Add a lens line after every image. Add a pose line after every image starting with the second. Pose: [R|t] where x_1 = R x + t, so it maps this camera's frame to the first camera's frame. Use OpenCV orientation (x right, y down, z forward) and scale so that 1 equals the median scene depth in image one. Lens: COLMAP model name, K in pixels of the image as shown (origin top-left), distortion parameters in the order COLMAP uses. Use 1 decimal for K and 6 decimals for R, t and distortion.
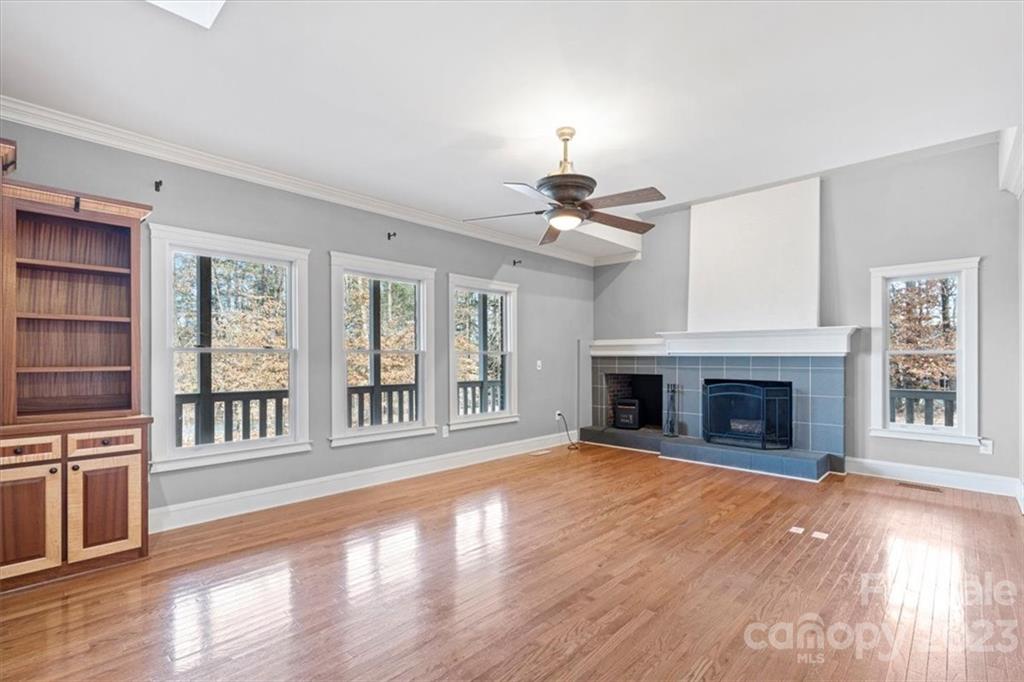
lens RADIAL K [[471.3, 0, 531.2], [0, 471.3, 357.0], [0, 0, 1]] dist [-0.009034, 0.002308]
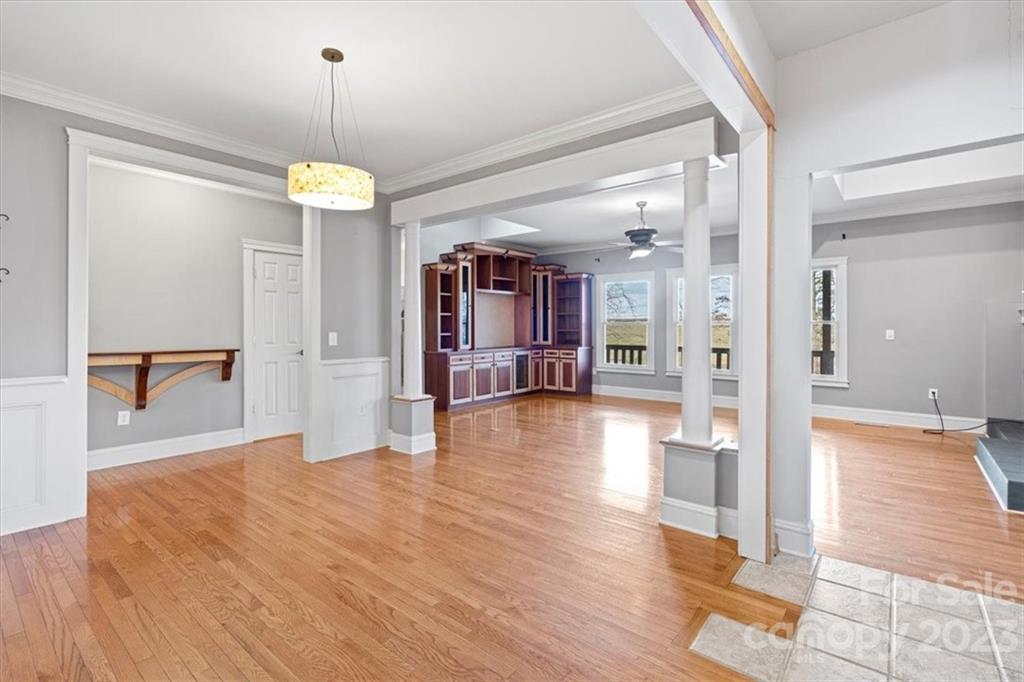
lens RADIAL K [[471.3, 0, 511.3], [0, 471.3, 324.8], [0, 0, 1]] dist [-0.009034, 0.002308]
pose [[0.057952, -0.003749, -0.998312, 1.104240], [-0.001602, 0.999991, -0.003849, 0.002130], [0.998318, 0.001823, 0.057946, 0.236368]]
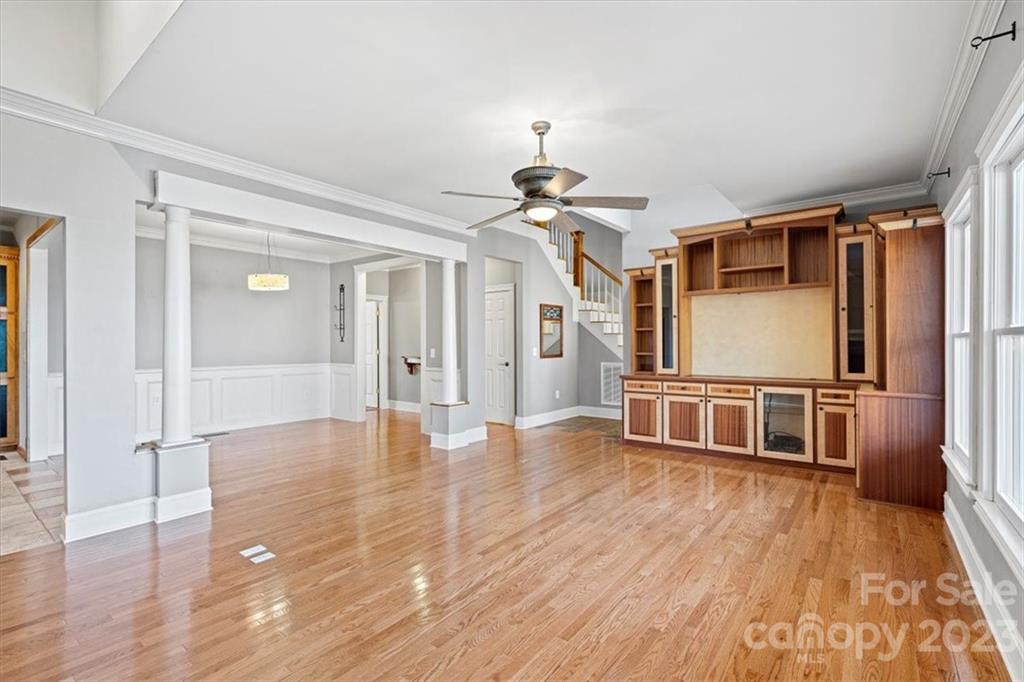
lens RADIAL K [[471.3, 0, 510.5], [0, 471.3, 343.2], [0, 0, 1]] dist [-0.009034, 0.002308]
pose [[-0.998119, 0.001417, -0.061294, 0.121427], [0.001463, 0.999999, -0.000707, -0.000819], [0.061293, -0.000795, -0.998120, 1.214648]]
